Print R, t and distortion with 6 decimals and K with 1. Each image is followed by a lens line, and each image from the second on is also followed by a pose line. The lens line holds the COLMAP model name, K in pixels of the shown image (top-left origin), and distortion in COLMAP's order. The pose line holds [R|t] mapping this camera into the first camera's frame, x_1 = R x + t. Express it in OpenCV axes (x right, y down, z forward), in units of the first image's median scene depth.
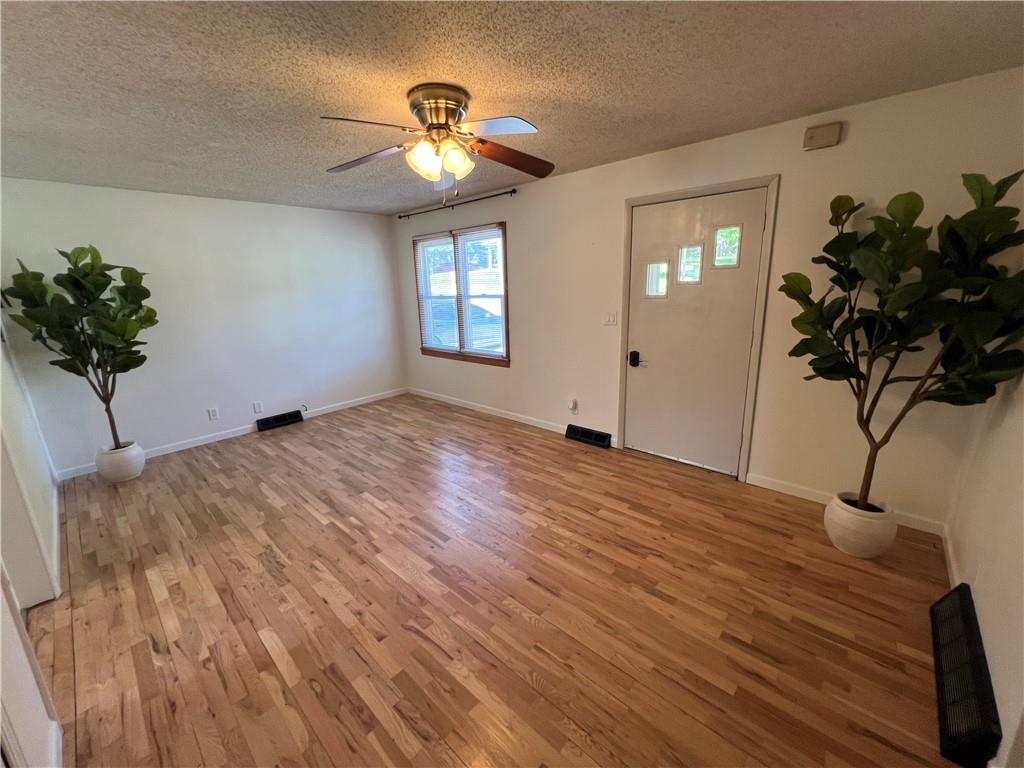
lens RADIAL K [[409.8, 0, 511.4], [0, 409.8, 382.0], [0, 0, 1]] dist [-0.003405, -0.000008]
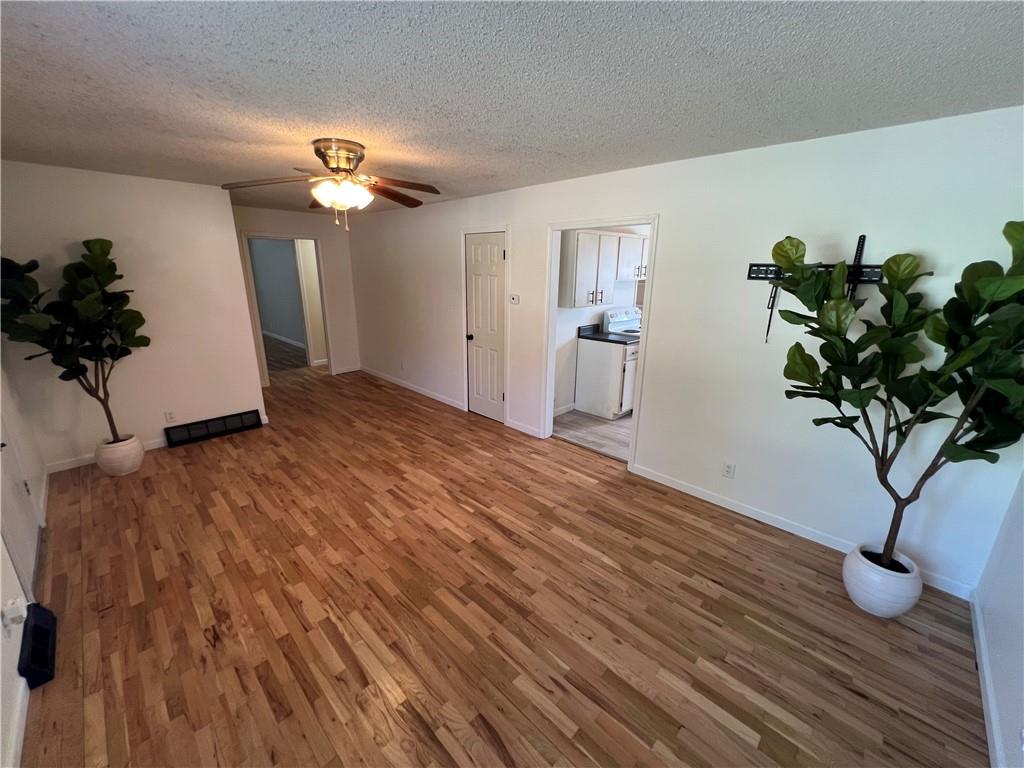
lens RADIAL K [[409.8, 0, 511.4], [0, 409.8, 382.0], [0, 0, 1]] dist [-0.003405, -0.000008]
pose [[-0.999200, 0.012737, 0.037914, -0.500005], [0.029828, 0.868818, 0.494232, -0.449447], [-0.026645, 0.494967, -0.868503, 1.634866]]
